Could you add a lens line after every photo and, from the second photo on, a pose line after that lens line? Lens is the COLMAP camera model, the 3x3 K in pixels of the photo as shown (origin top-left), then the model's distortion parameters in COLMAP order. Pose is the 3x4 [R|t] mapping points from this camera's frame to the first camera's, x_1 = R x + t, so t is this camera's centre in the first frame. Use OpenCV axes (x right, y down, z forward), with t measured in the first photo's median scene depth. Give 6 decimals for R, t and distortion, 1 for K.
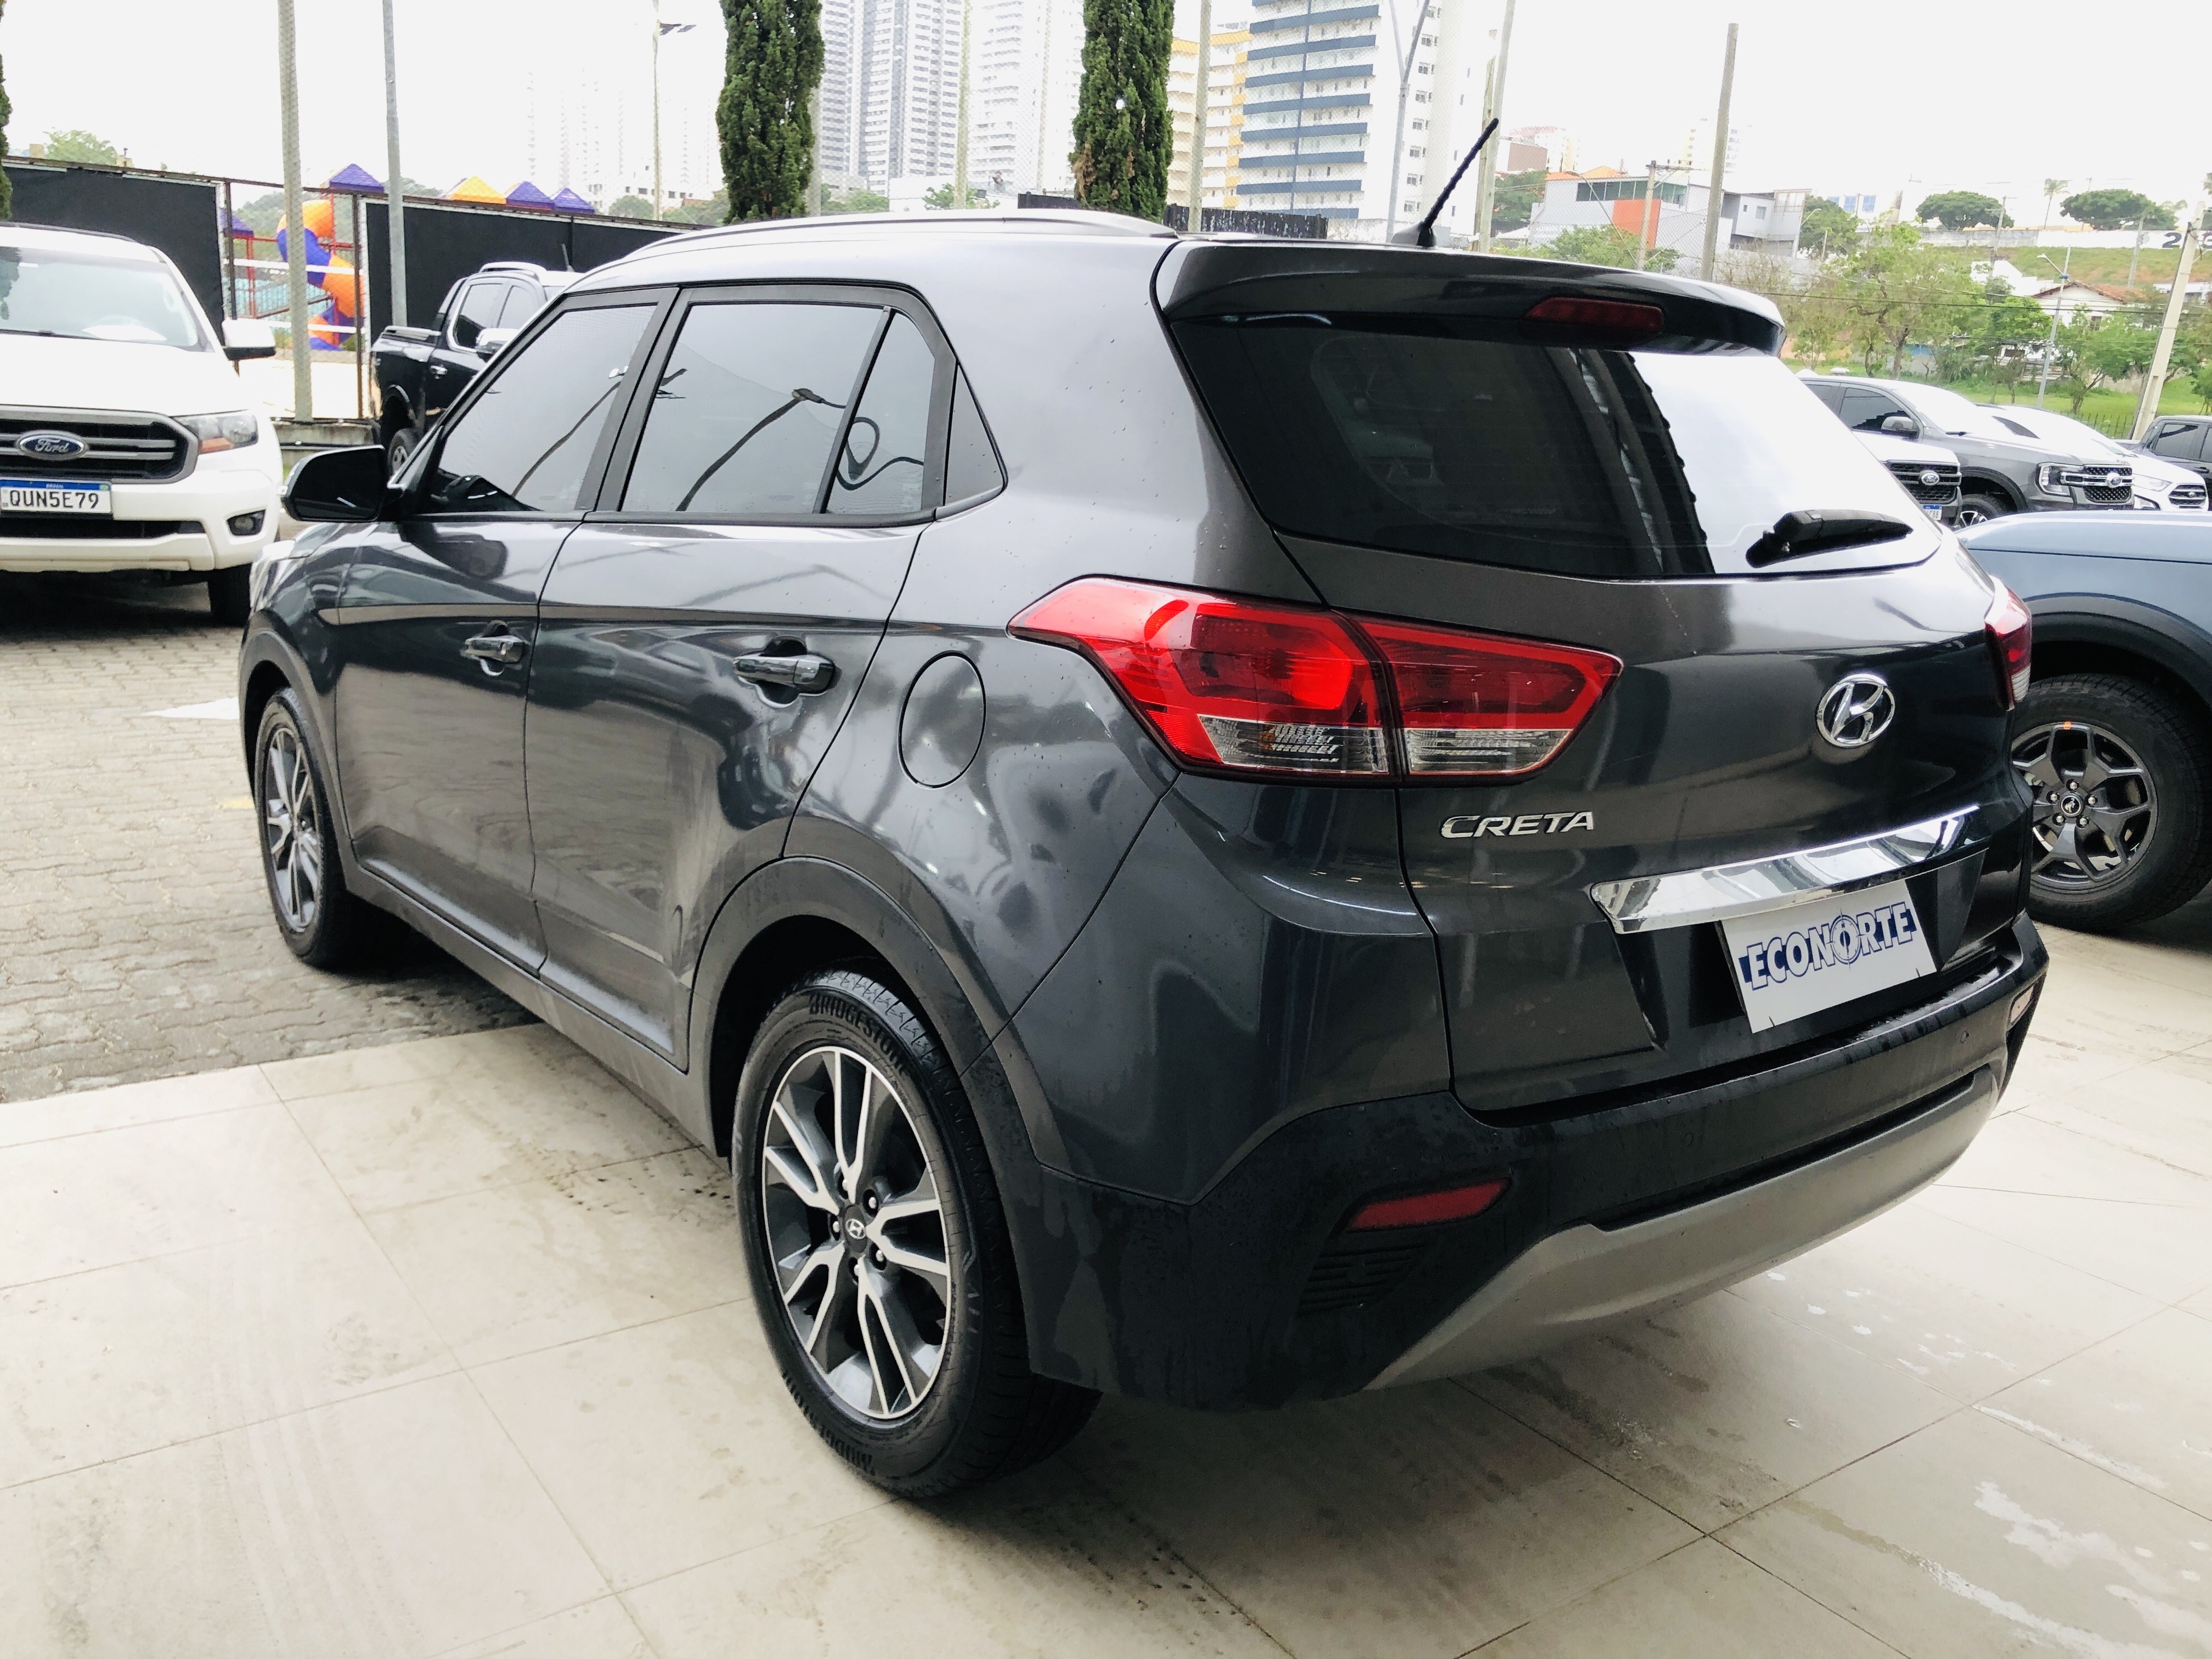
lens RADIAL K [[1820.0, 0, 1106.0], [0, 1820.0, 829.5], [0, 0, 1]] dist [0.008196, -0.004871]
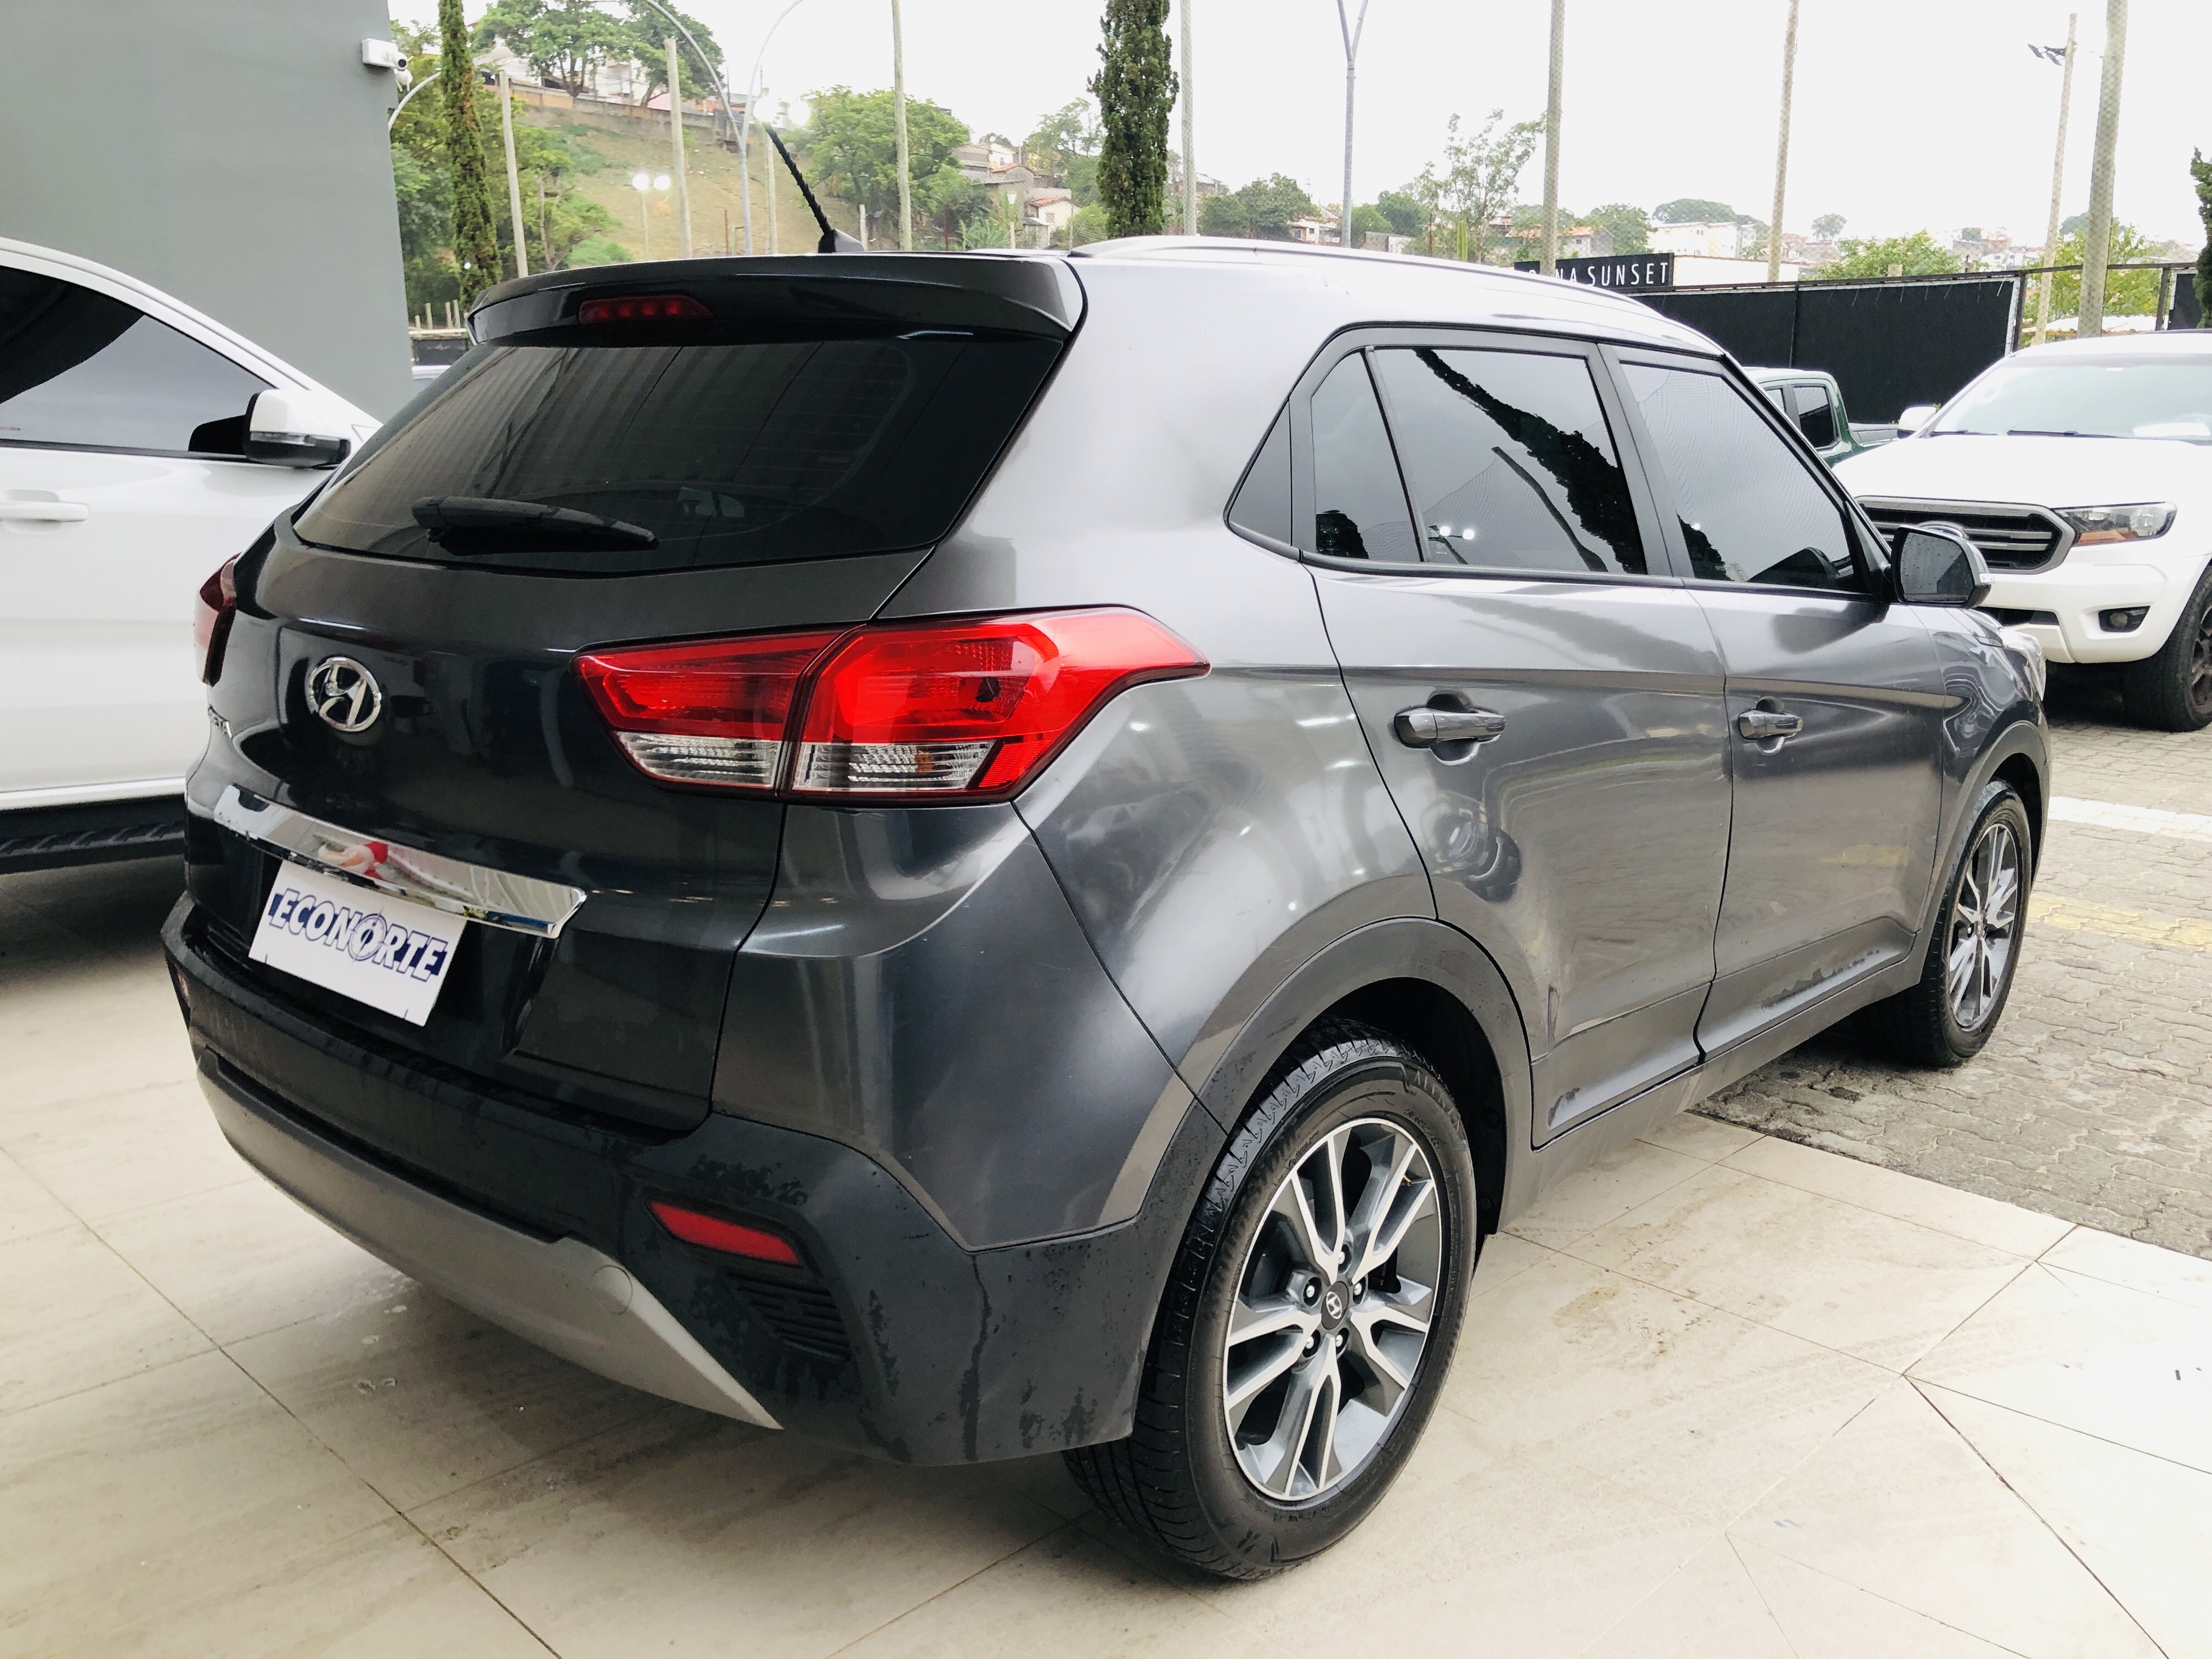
lens RADIAL K [[1820.0, 0, 1106.0], [0, 1820.0, 829.5], [0, 0, 1]] dist [0.008196, -0.004871]
pose [[0.165233, 0.160906, -0.973040, 1.351056], [-0.227661, 0.966179, 0.121113, -0.194890], [0.959619, 0.201512, 0.196277, 1.126636]]
